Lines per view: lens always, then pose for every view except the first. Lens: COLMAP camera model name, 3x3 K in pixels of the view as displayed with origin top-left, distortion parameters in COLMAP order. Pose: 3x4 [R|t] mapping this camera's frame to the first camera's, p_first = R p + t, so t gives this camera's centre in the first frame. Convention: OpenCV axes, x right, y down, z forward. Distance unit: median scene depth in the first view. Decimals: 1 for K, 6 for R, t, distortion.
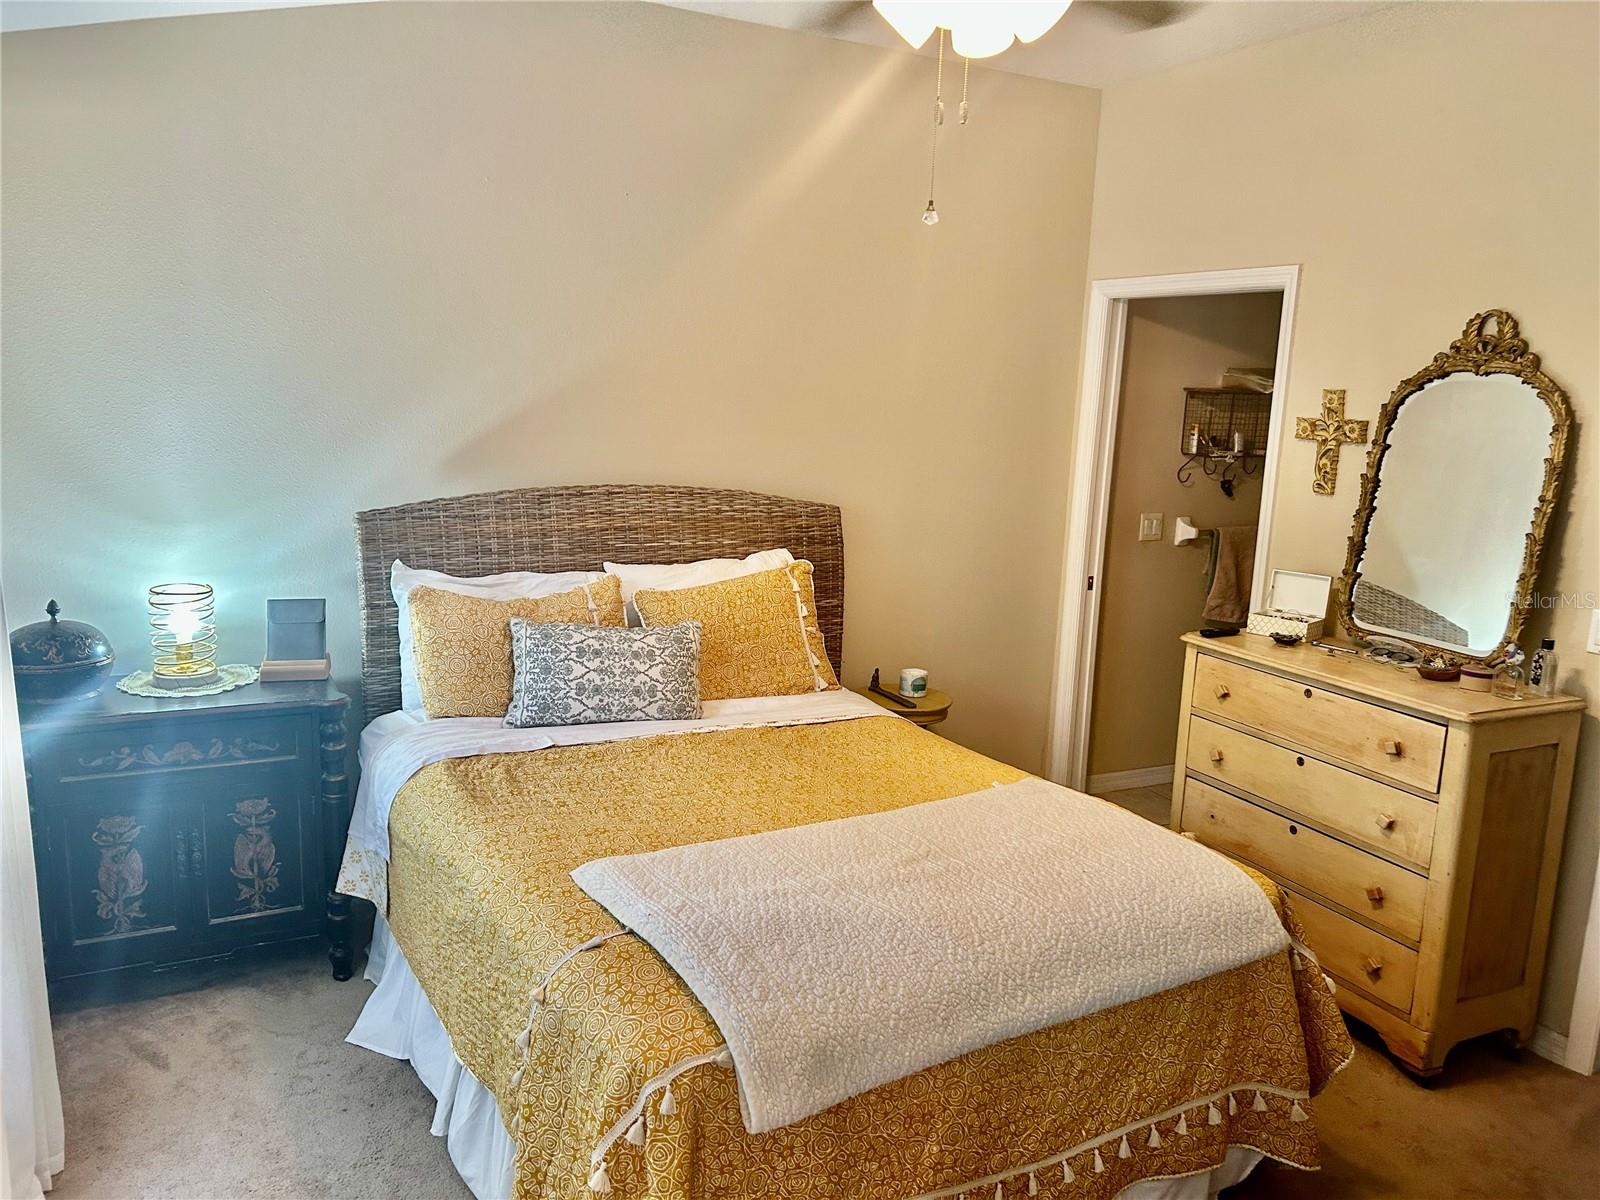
lens RADIAL K [[1192.0, 0, 800.0], [0, 1192.0, 600.0], [0, 0, 1]] dist [0.040077, -0.002316]
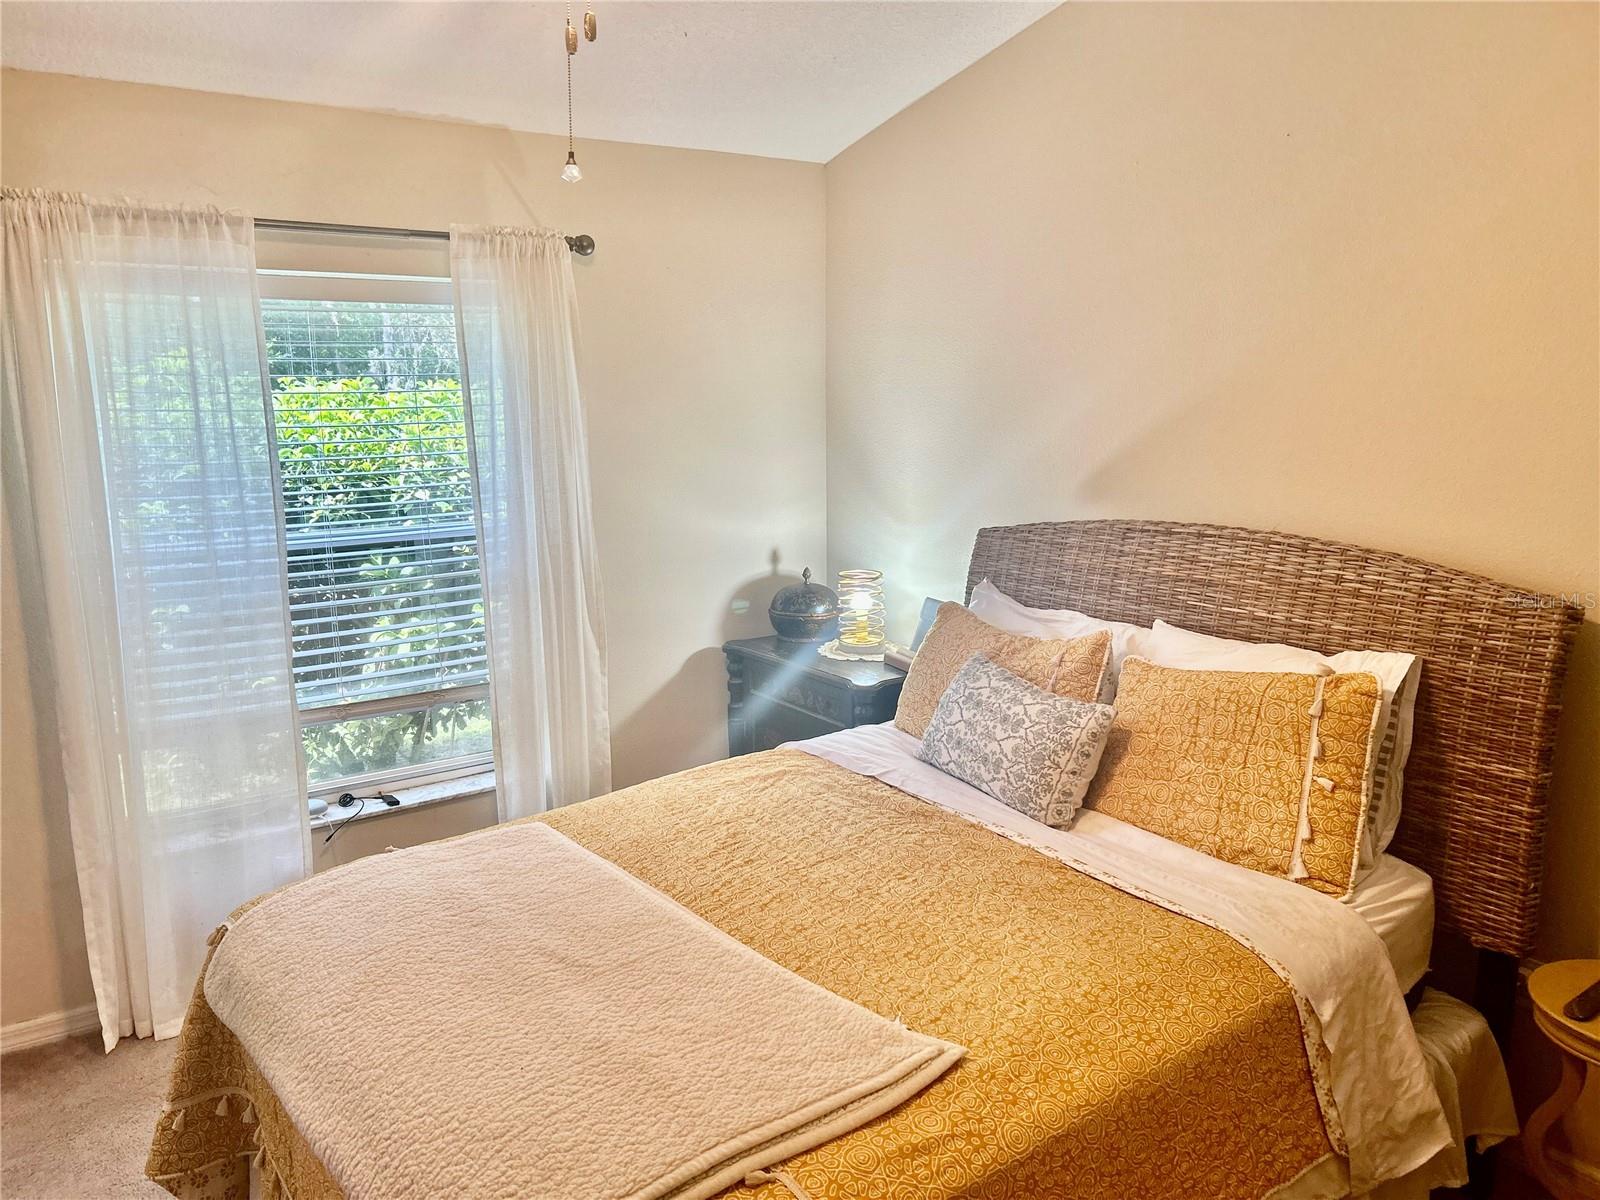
lens RADIAL K [[1197.7, 0, 802.4], [0, 1197.7, 621.8], [0, 0, 1]] dist [0.030729, -0.004451]
pose [[0.116597, 0.151600, -0.981541, 0.600014], [-0.164821, 0.977531, 0.131402, -0.097715], [0.979408, 0.146457, 0.138964, 0.674043]]
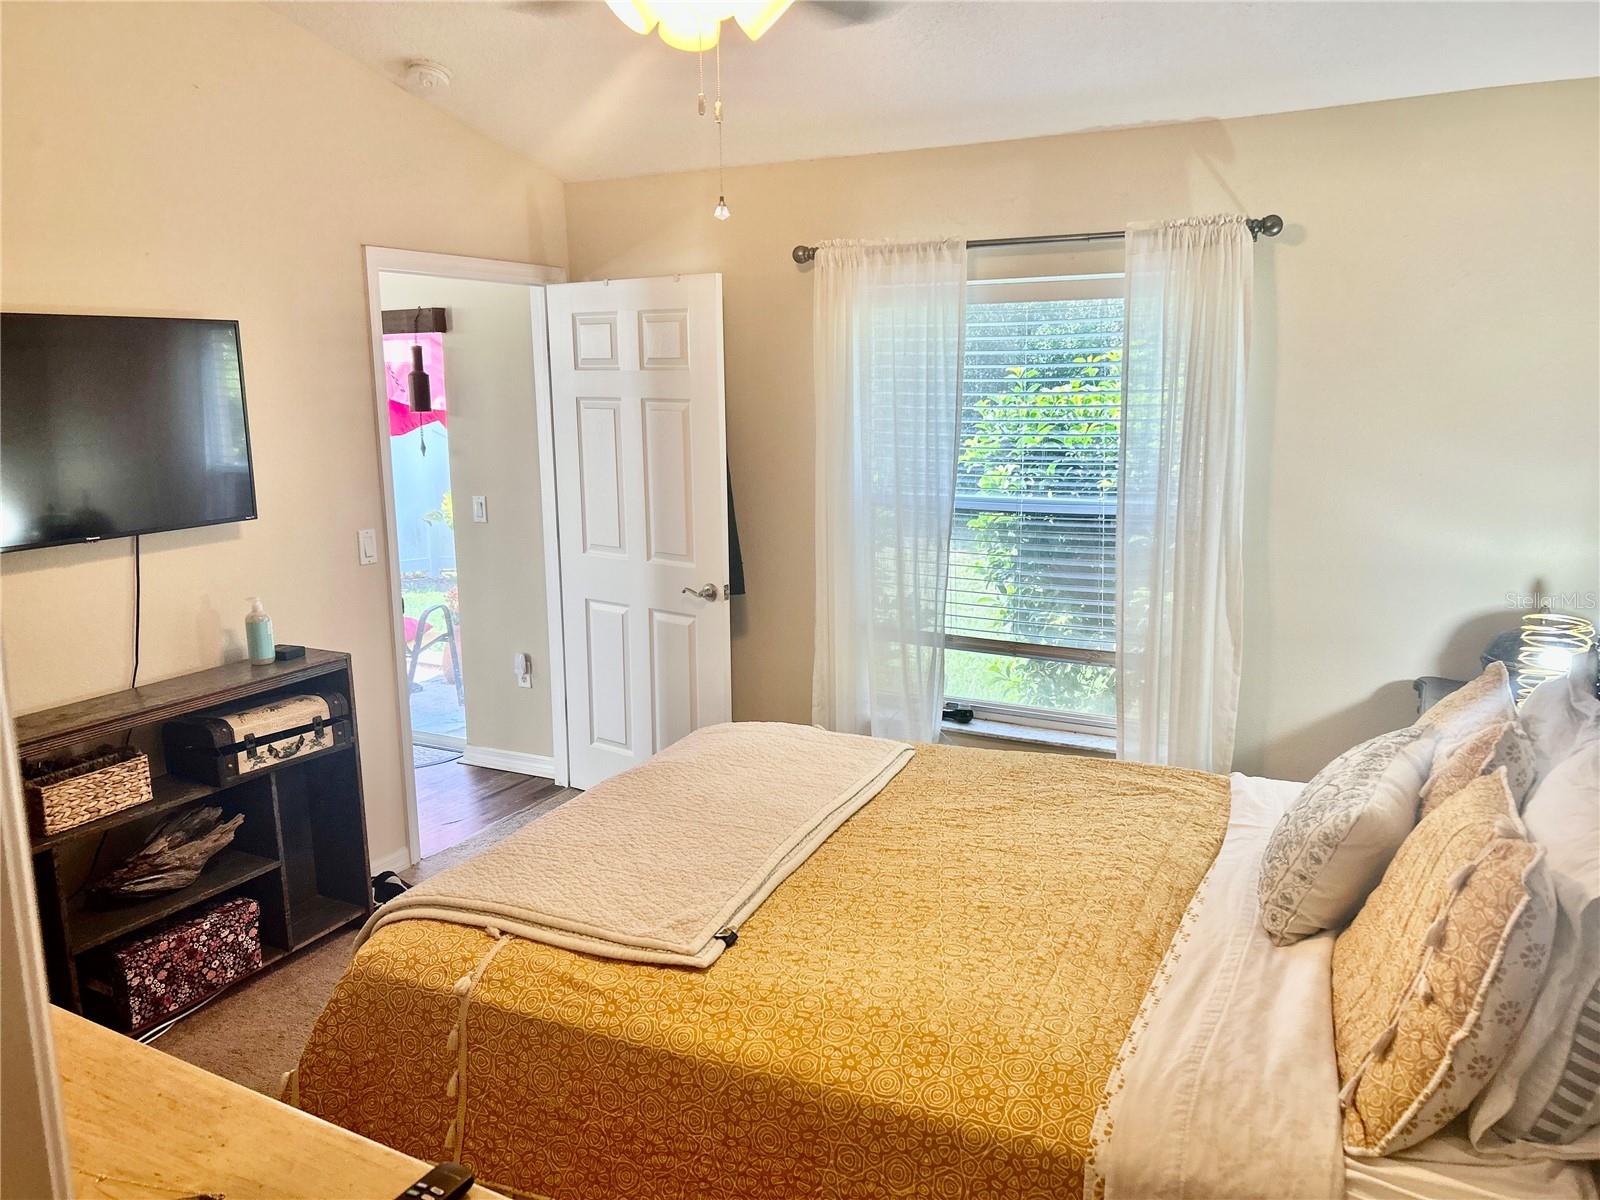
lens RADIAL K [[1192.0, 0, 800.0], [0, 1192.0, 600.0], [0, 0, 1]] dist [0.040077, -0.002316]
pose [[-0.827107, 0.065331, -0.558235, 0.413434], [-0.129777, 0.944182, 0.302783, -0.202562], [0.546856, 0.322880, -0.772461, 1.222578]]
